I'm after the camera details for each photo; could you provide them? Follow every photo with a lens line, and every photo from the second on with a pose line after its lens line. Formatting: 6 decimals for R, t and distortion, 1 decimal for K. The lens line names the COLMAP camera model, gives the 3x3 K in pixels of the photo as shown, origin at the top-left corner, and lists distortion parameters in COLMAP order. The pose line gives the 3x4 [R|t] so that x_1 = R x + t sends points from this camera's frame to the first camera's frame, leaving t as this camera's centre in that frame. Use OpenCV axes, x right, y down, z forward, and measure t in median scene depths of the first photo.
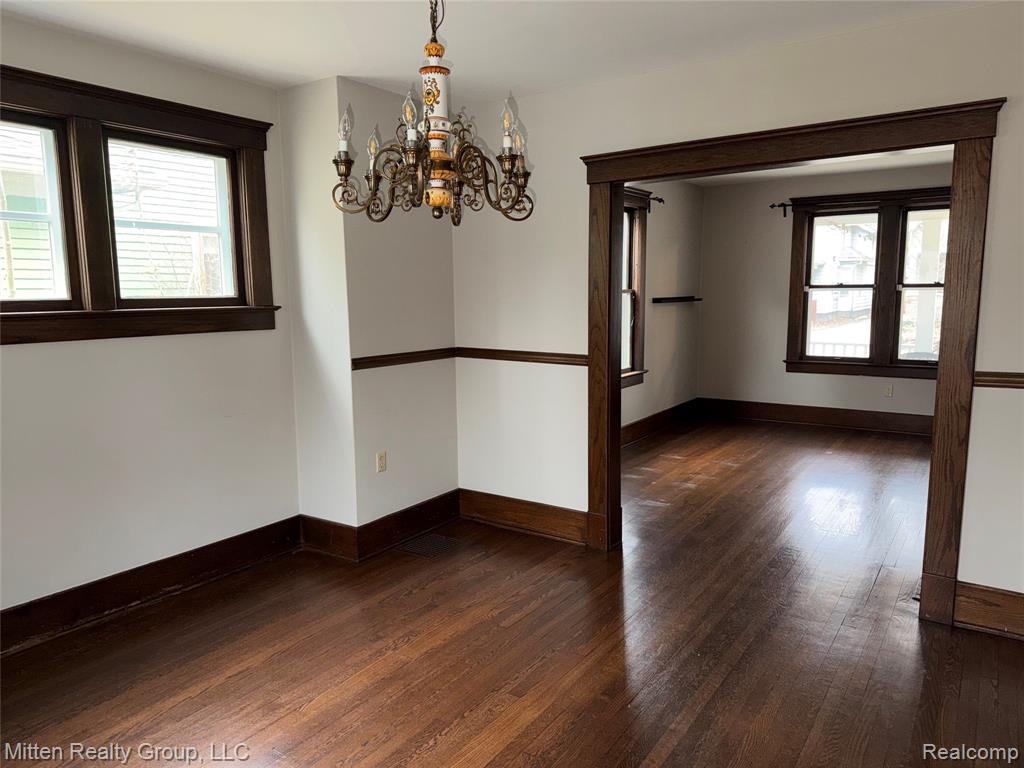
lens RADIAL K [[712.7, 0, 512.0], [0, 712.7, 384.0], [0, 0, 1]] dist [0.082266, -0.131115]
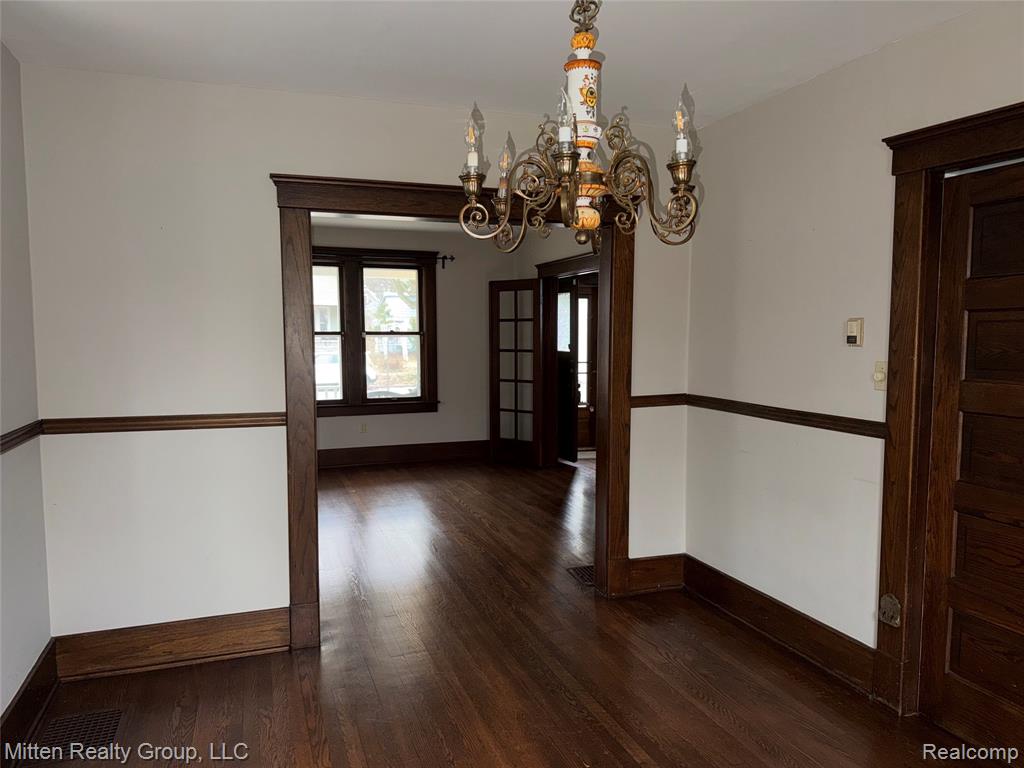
lens RADIAL K [[712.7, 0, 512.0], [0, 712.7, 384.0], [0, 0, 1]] dist [0.082266, -0.131115]
pose [[0.571074, -0.050884, 0.819320, -0.382634], [0.104118, 0.994506, -0.010807, -0.033849], [-0.814269, 0.091477, 0.573235, 0.286329]]
